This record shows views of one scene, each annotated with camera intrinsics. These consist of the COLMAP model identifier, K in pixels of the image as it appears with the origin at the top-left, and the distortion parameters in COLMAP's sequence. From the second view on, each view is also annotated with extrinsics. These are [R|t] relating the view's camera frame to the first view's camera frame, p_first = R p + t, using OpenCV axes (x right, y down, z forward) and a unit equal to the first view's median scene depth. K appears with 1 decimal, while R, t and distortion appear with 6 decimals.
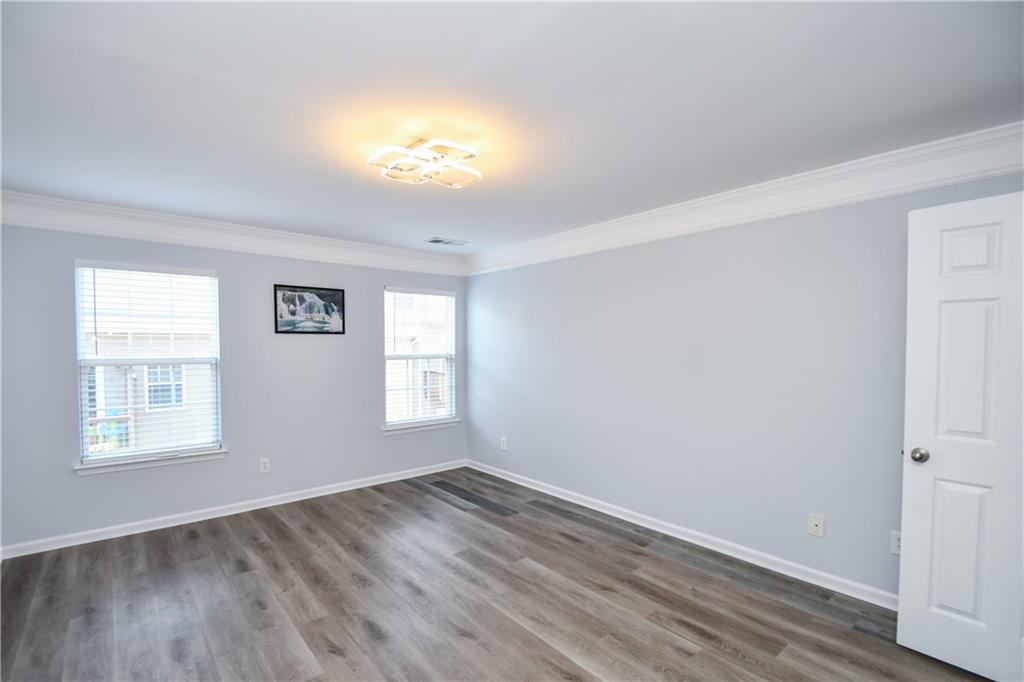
lens RADIAL K [[456.0, 0, 495.7], [0, 456.0, 359.2], [0, 0, 1]] dist [0.012607, -0.015996]
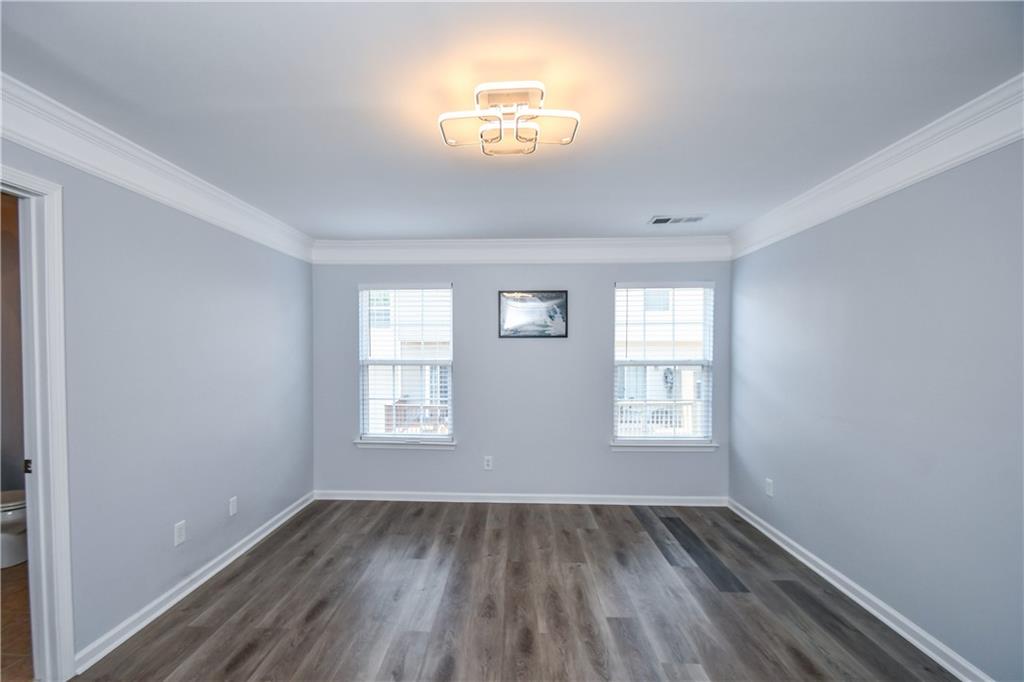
lens RADIAL K [[456.0, 0, 495.7], [0, 456.0, 359.2], [0, 0, 1]] dist [0.012607, -0.015996]
pose [[0.744295, 0.013697, -0.667710, 0.208287], [-0.020884, 0.999778, -0.002770, -0.005040], [0.667524, 0.016007, 0.744416, 0.213720]]
